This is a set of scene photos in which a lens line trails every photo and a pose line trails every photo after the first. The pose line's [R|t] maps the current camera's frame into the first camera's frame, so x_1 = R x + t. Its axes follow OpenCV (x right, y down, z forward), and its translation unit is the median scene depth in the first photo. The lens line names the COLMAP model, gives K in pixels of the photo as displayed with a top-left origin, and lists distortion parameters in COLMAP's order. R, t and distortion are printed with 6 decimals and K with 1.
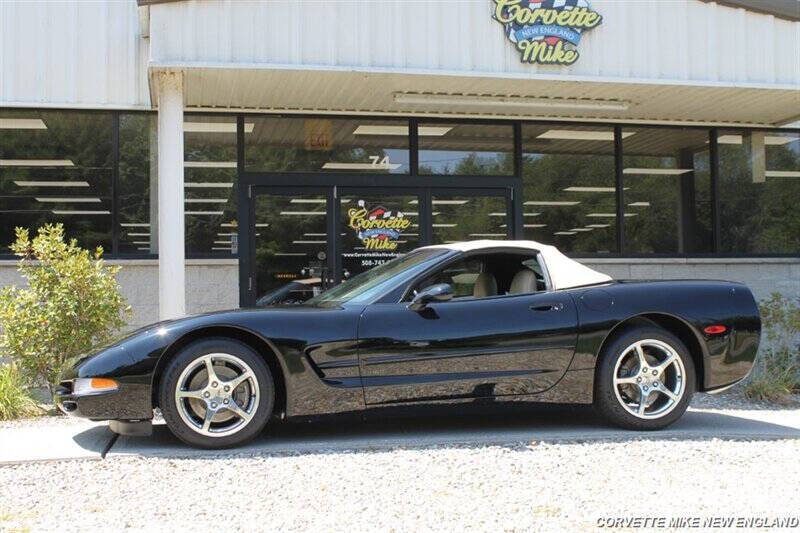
lens RADIAL K [[1048.4, 0, 398.4], [0, 1048.4, 253.9], [0, 0, 1]] dist [-0.043571, 0.000000]
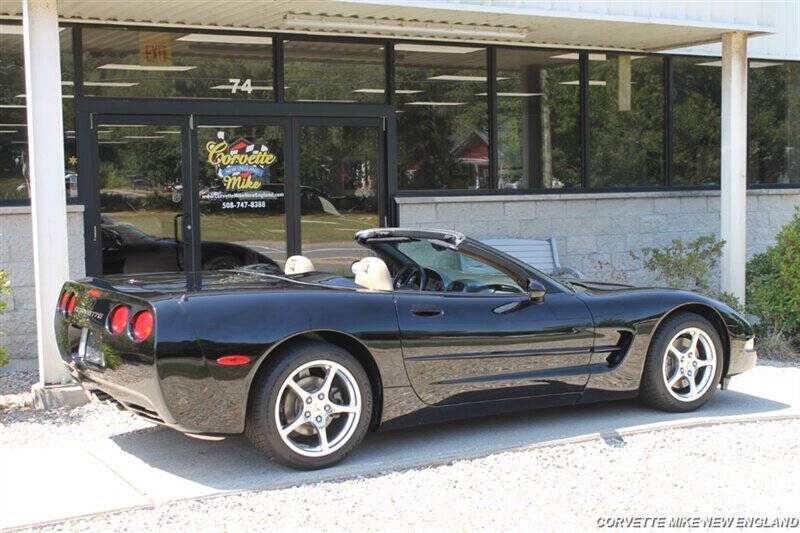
lens RADIAL K [[1221.7, 0, 400.5], [0, 1221.7, 261.0], [0, 0, 1]] dist [-0.002367, 0.000000]
pose [[0.951676, -0.022556, 0.306275, -0.228998], [-0.012911, 0.993479, 0.113284, -0.068963], [-0.306833, -0.111764, 0.945178, 0.009049]]
